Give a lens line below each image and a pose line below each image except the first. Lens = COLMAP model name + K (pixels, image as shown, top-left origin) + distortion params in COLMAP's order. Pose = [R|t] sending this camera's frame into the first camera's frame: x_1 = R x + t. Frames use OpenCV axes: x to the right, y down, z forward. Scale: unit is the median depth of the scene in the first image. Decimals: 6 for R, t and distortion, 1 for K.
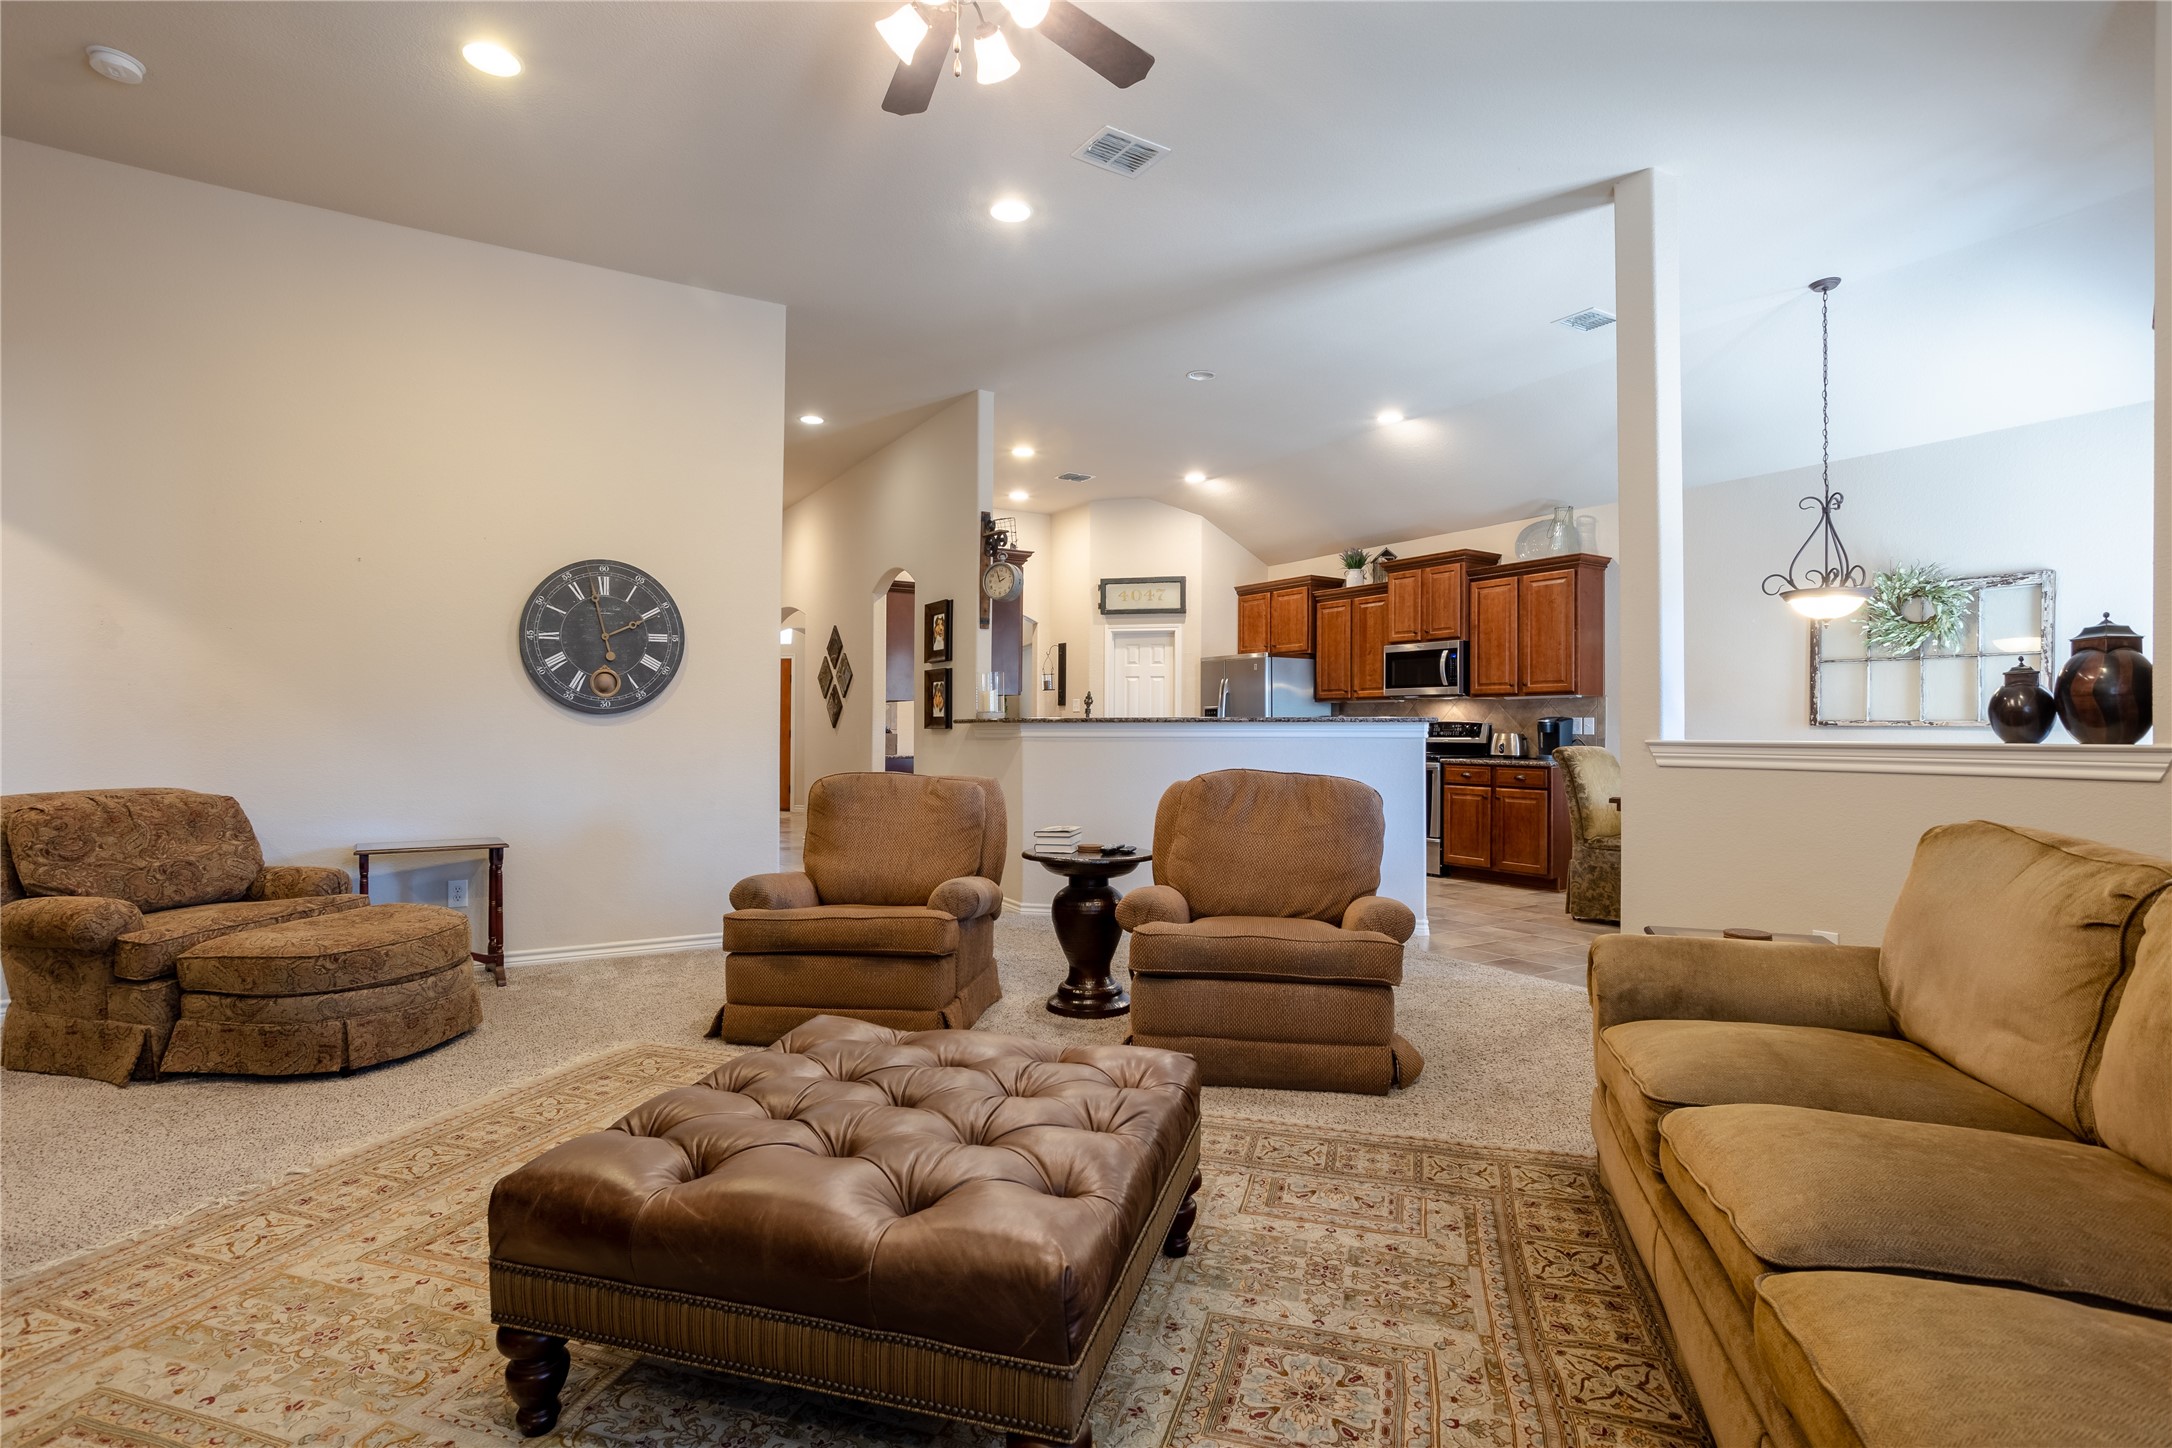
lens RADIAL K [[1065.2, 0, 1075.6], [0, 1065.2, 727.0], [0, 0, 1]] dist [-0.020425, 0.001171]
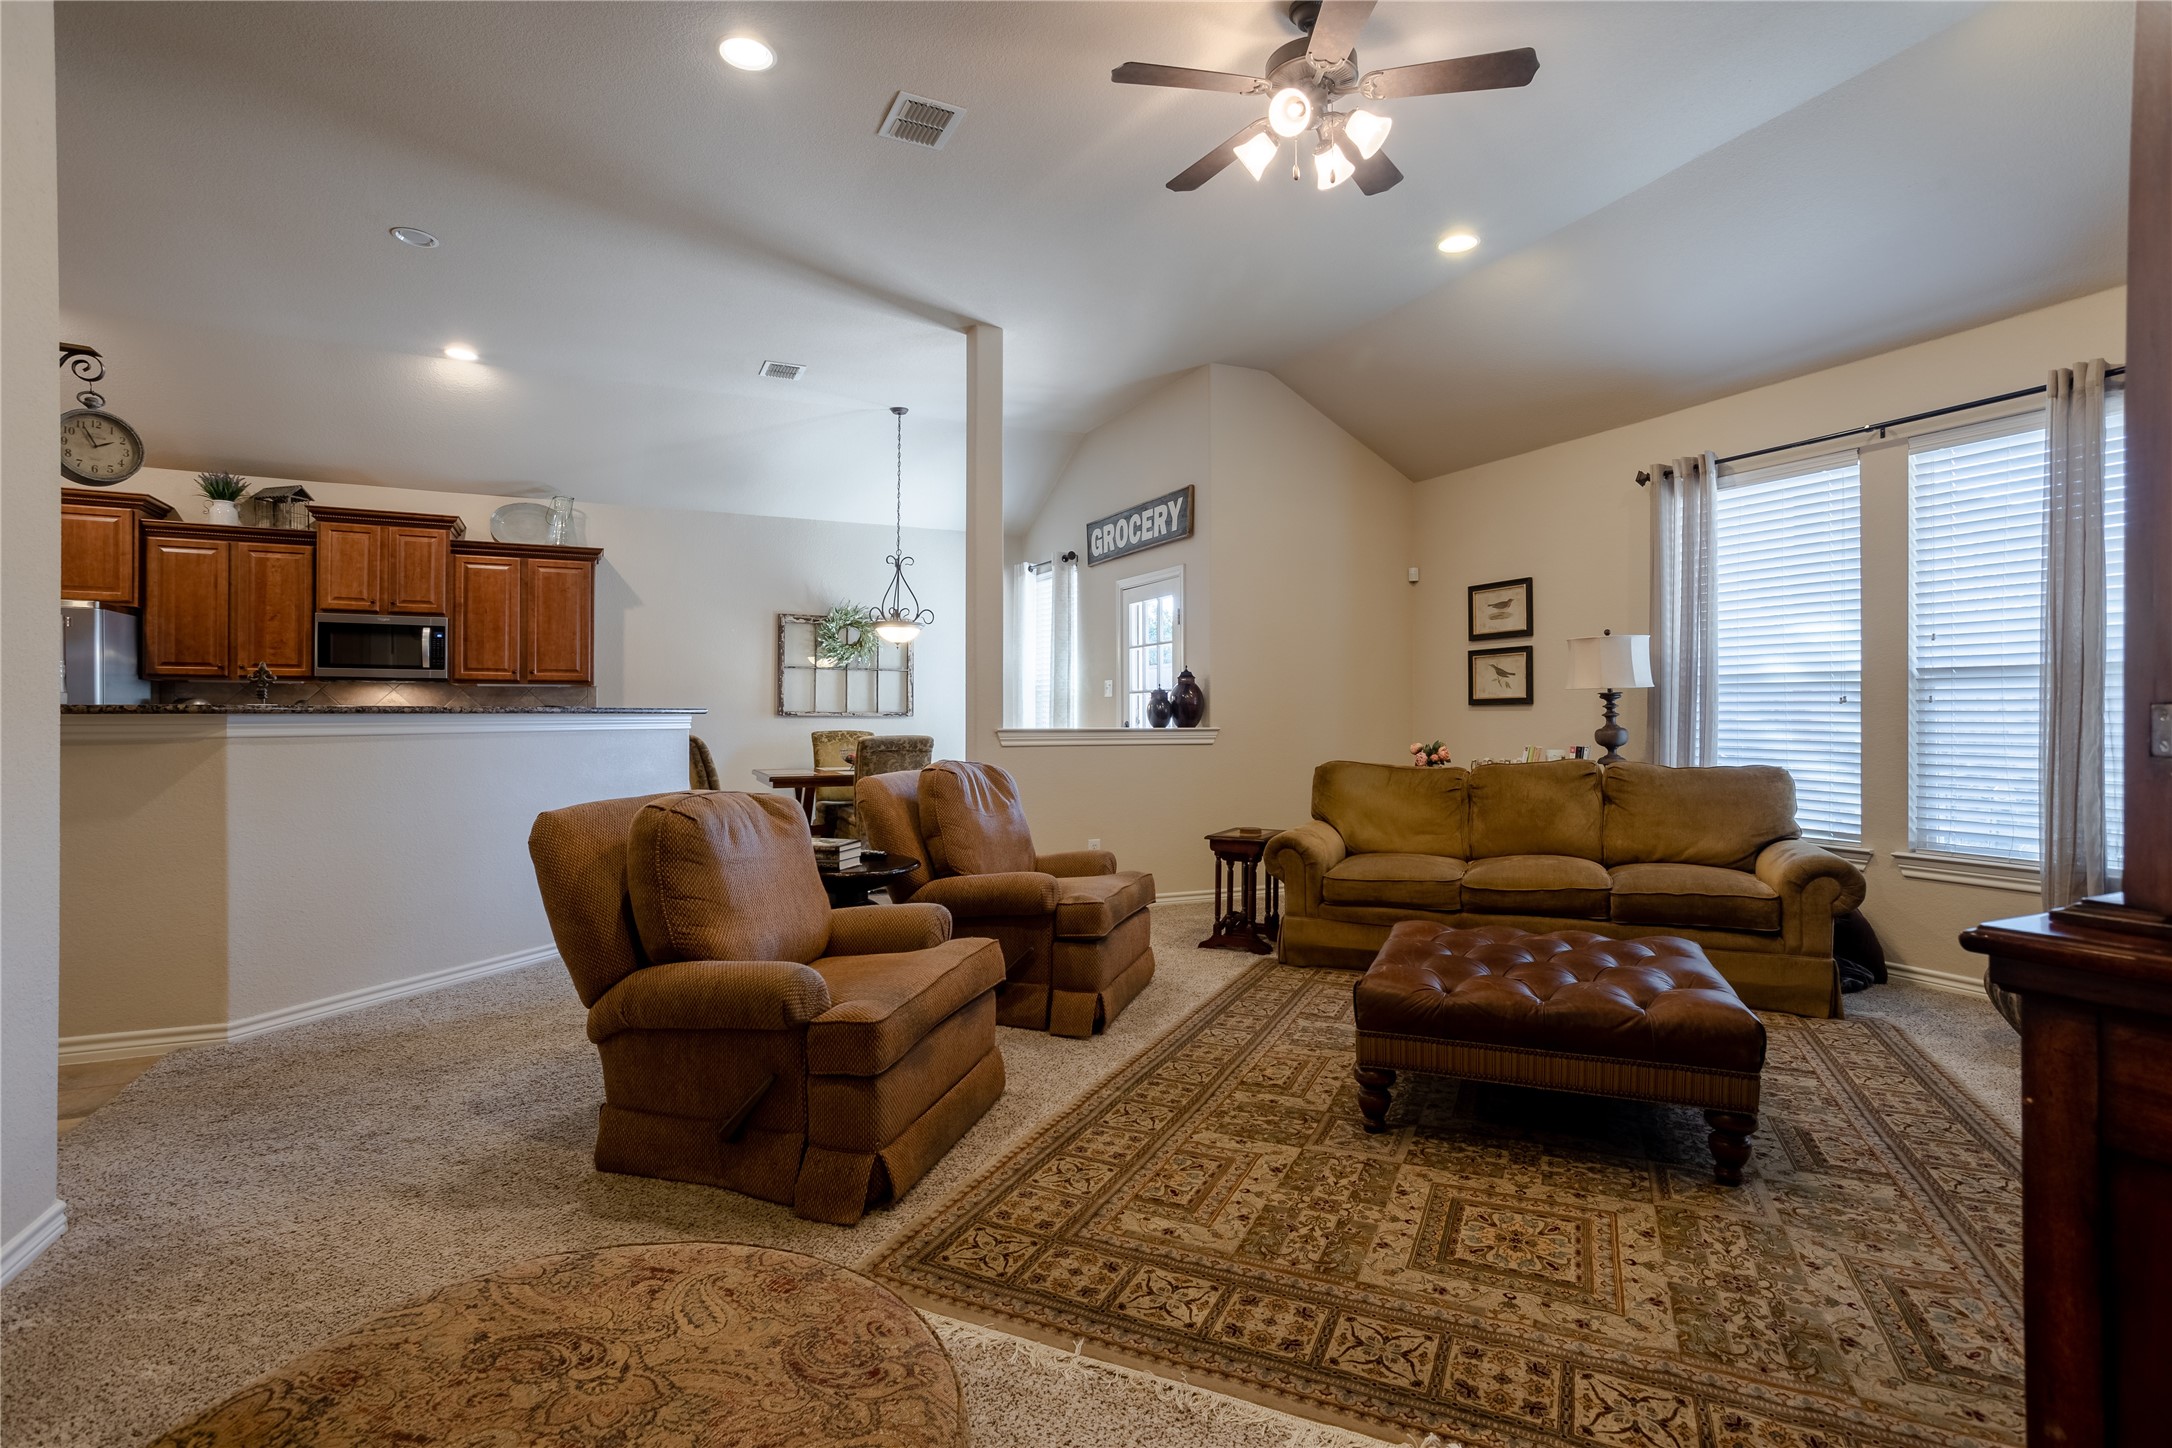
lens RADIAL K [[1065.2, 0, 1092.1], [0, 1065.2, 715.8], [0, 0, 1]] dist [-0.020425, 0.001171]
pose [[0.085813, -0.006956, 0.996287, -0.502627], [-0.004168, 0.999964, 0.007341, -0.009890], [-0.996303, -0.004782, 0.085781, 0.422961]]
